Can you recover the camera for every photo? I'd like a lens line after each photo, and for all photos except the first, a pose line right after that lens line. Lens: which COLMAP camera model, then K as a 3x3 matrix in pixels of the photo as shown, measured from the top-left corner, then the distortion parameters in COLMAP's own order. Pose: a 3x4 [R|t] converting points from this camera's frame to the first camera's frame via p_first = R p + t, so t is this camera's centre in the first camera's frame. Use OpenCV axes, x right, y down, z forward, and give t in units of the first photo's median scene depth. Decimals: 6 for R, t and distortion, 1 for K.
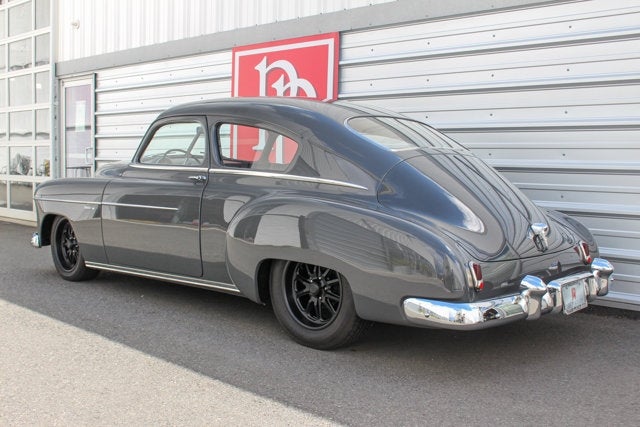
lens RADIAL K [[712.3, 0, 318.3], [0, 712.3, 213.7], [0, 0, 1]] dist [-0.022362, 0.014878]
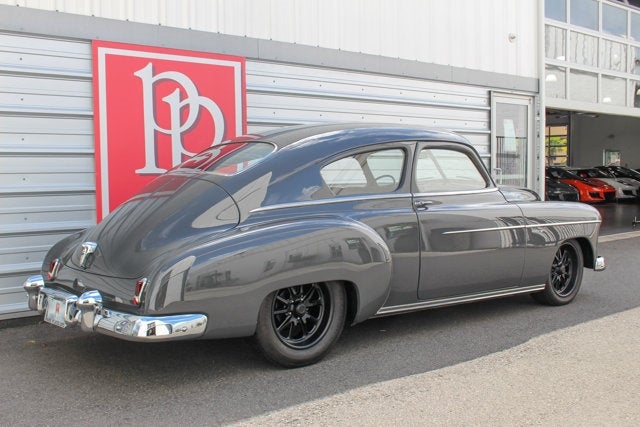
lens RADIAL K [[712.3, 0, 318.3], [0, 712.3, 213.7], [0, 0, 1]] dist [-0.022362, 0.014878]
pose [[0.088158, -0.081283, 0.992785, -0.948342], [0.086314, 0.993540, 0.073680, -0.092327], [-0.992360, 0.079196, 0.094604, 0.770577]]
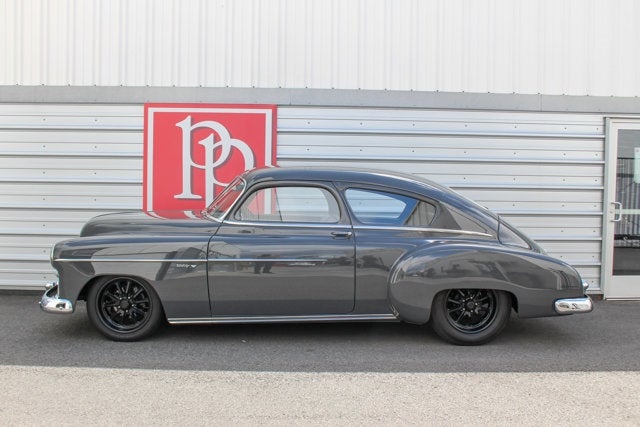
lens RADIAL K [[608.3, 0, 320.0], [0, 608.3, 213.5], [0, 0, 1]] dist [-0.032319, 0.001547]
pose [[0.707732, -0.037648, 0.705477, -0.639231], [0.051444, 0.998674, 0.001686, -0.060095], [-0.704605, 0.035100, 0.708731, 0.187363]]
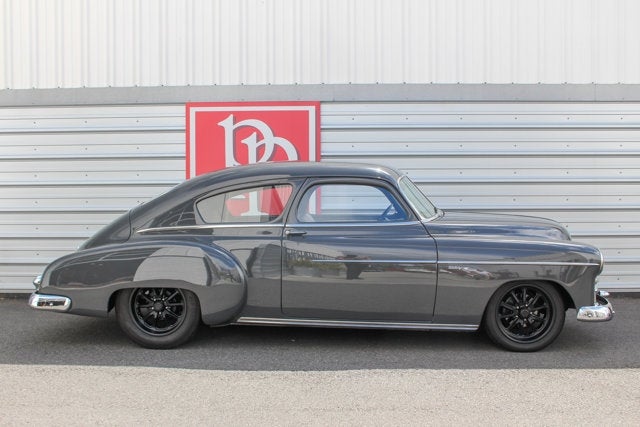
lens RADIAL K [[712.3, 0, 318.3], [0, 712.3, 213.7], [0, 0, 1]] dist [-0.022362, 0.014878]
pose [[0.741256, -0.052734, 0.669148, -0.757494], [0.068272, 0.997662, 0.002994, -0.063658], [-0.667742, 0.043465, 0.743123, 0.096555]]
